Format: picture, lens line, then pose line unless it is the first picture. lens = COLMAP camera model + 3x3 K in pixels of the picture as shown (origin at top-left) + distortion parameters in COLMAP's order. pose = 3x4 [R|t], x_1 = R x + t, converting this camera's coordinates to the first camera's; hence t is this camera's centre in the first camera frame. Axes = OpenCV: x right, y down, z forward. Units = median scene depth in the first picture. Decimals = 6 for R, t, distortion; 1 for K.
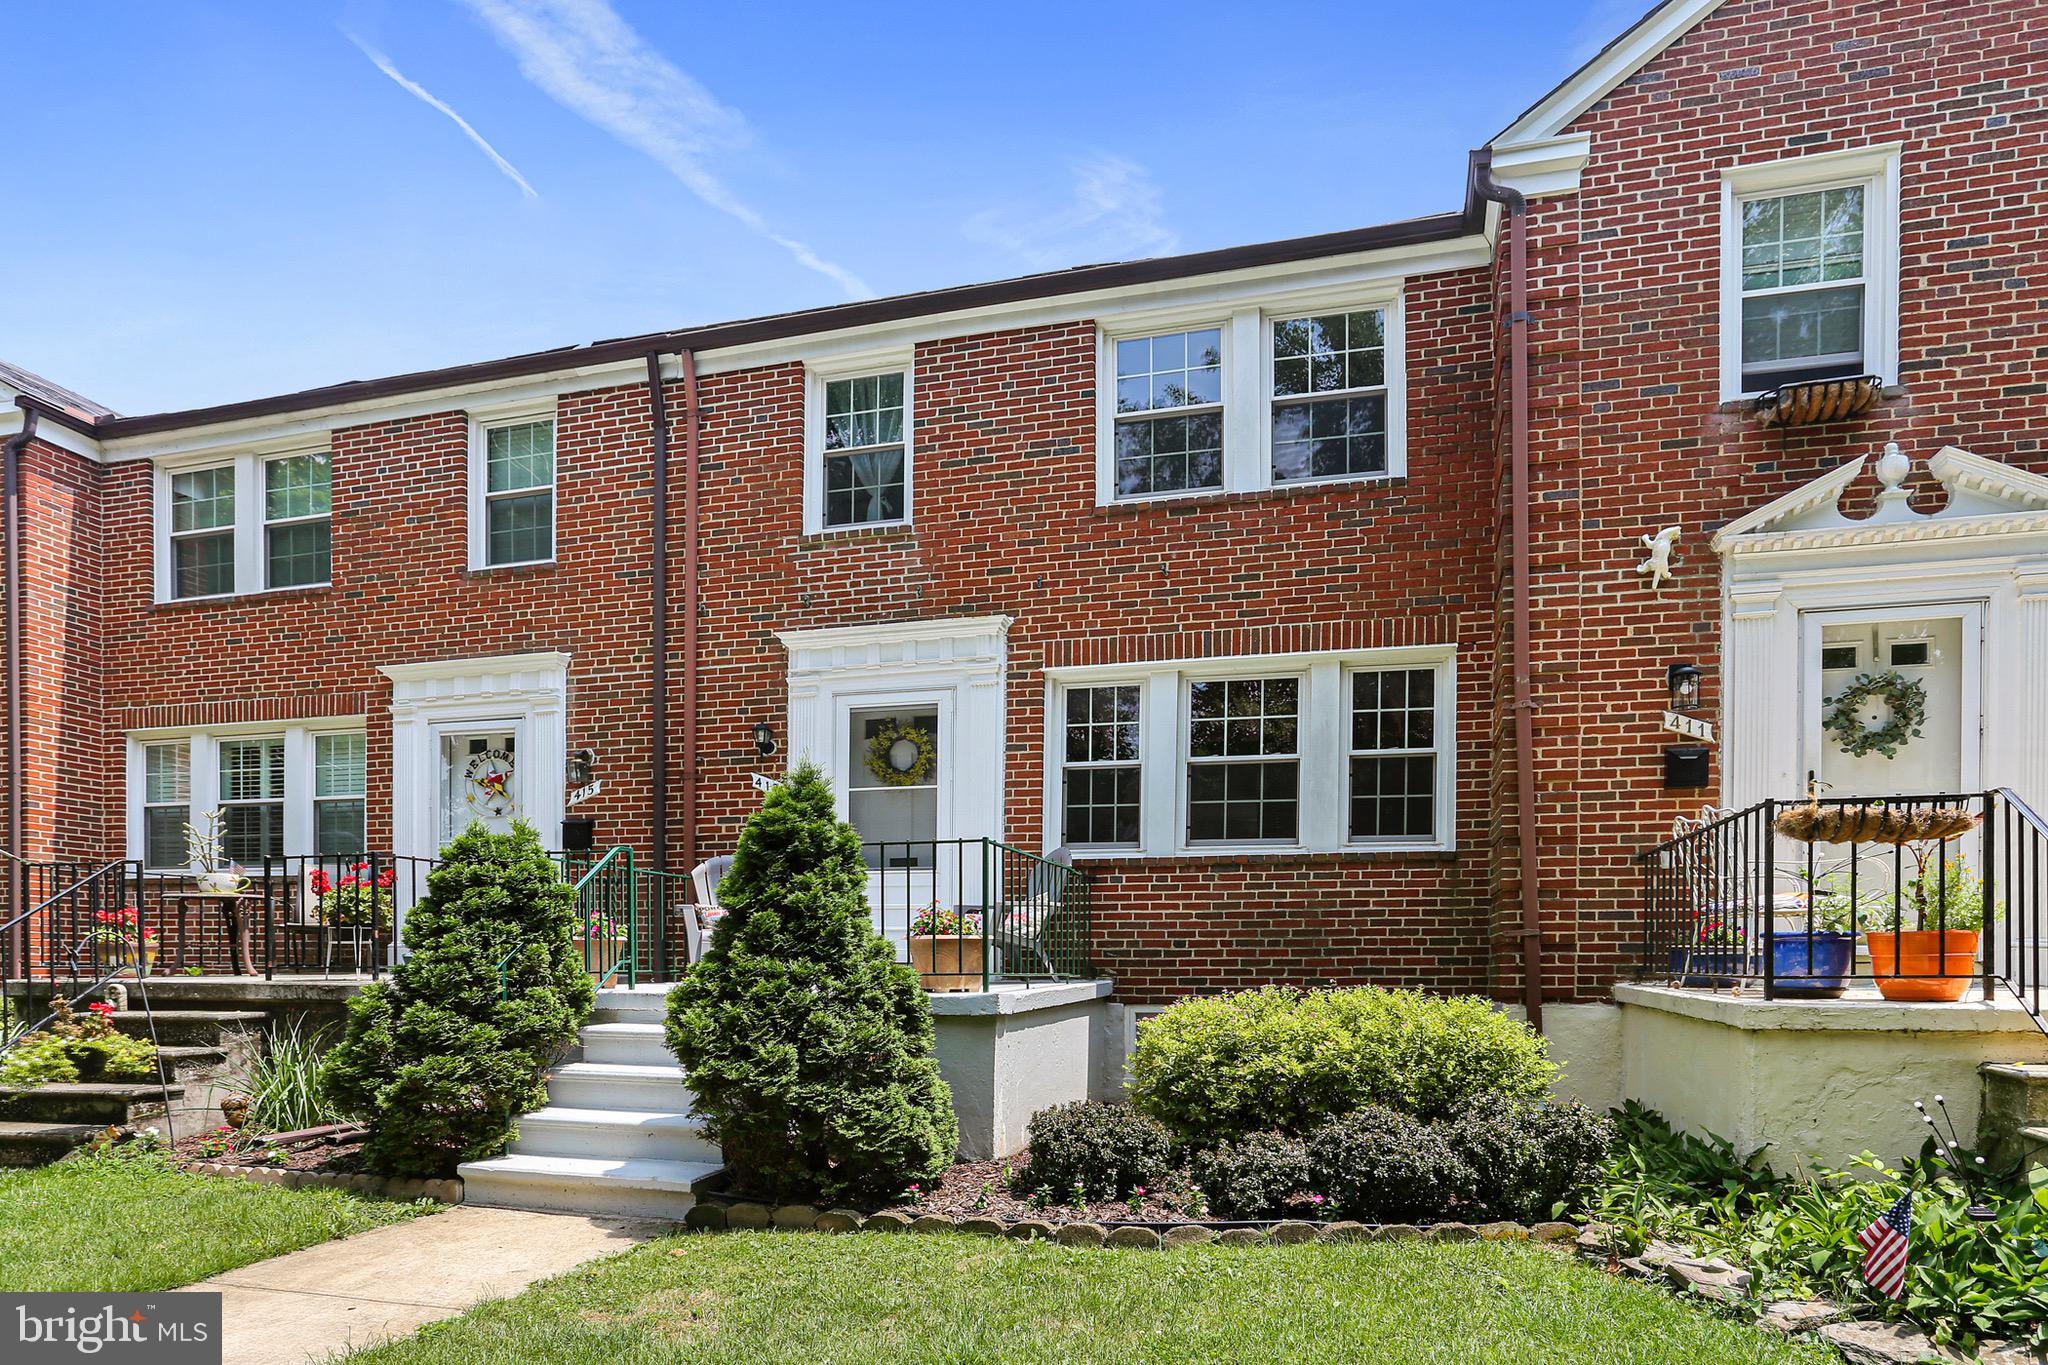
lens RADIAL K [[939.2, 0, 1102.5], [0, 939.2, 681.8], [0, 0, 1]] dist [-0.040804, 0.021366]
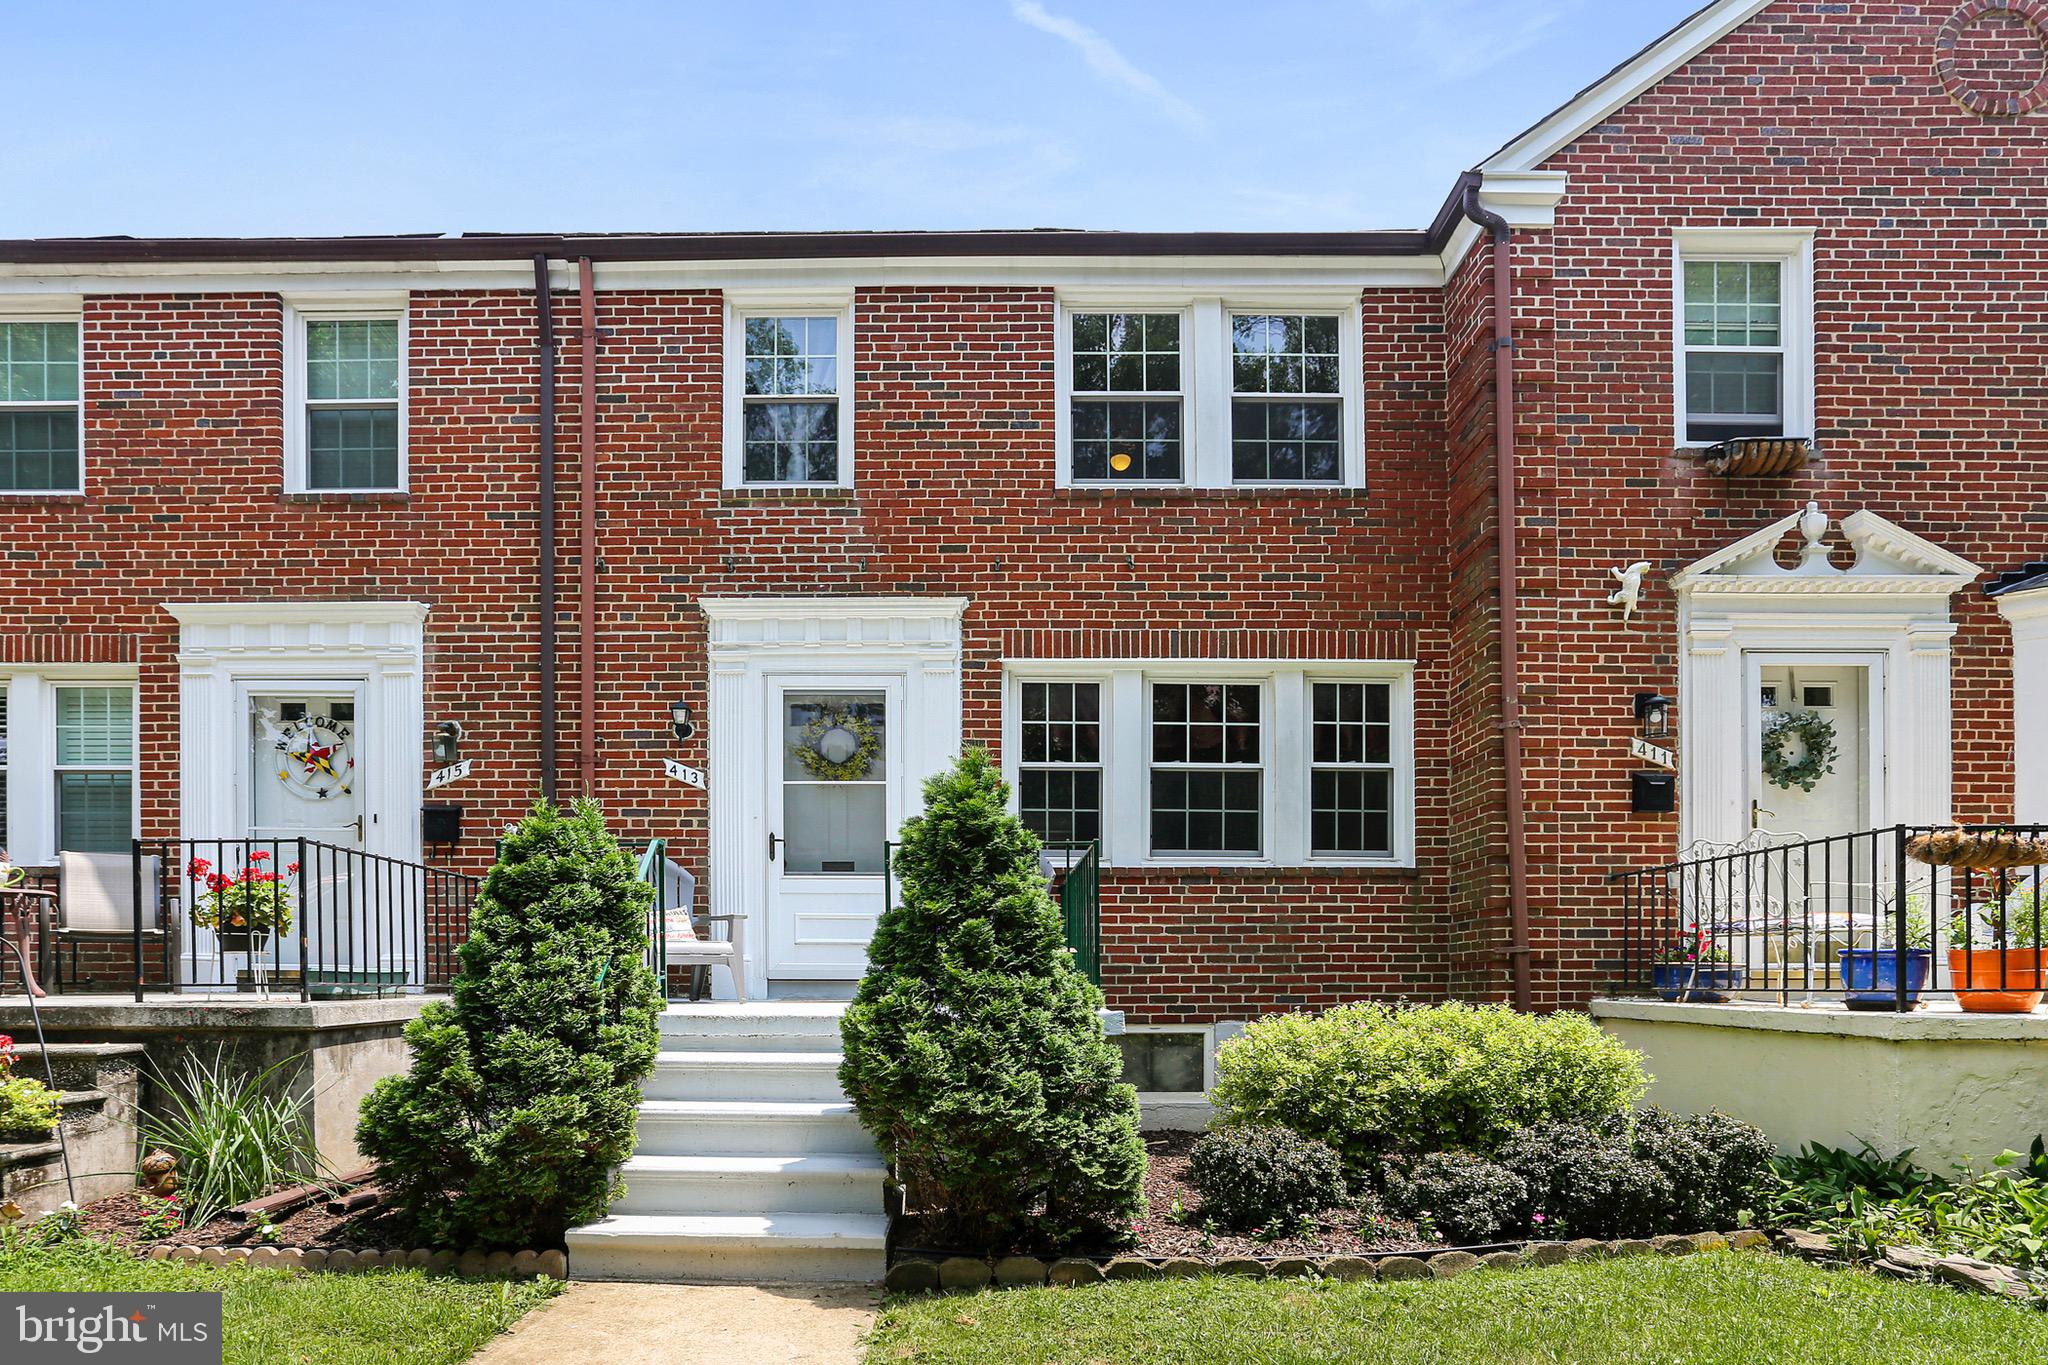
lens RADIAL K [[1000.3, 0, 1024.0], [0, 1000.3, 682.5], [0, 0, 1]] dist [-0.043434, 0.021913]
pose [[0.979056, 0.058396, 0.195035, -0.233363], [-0.058521, 0.998273, -0.005124, 0.012582], [-0.194998, -0.006397, 0.980783, 0.037988]]
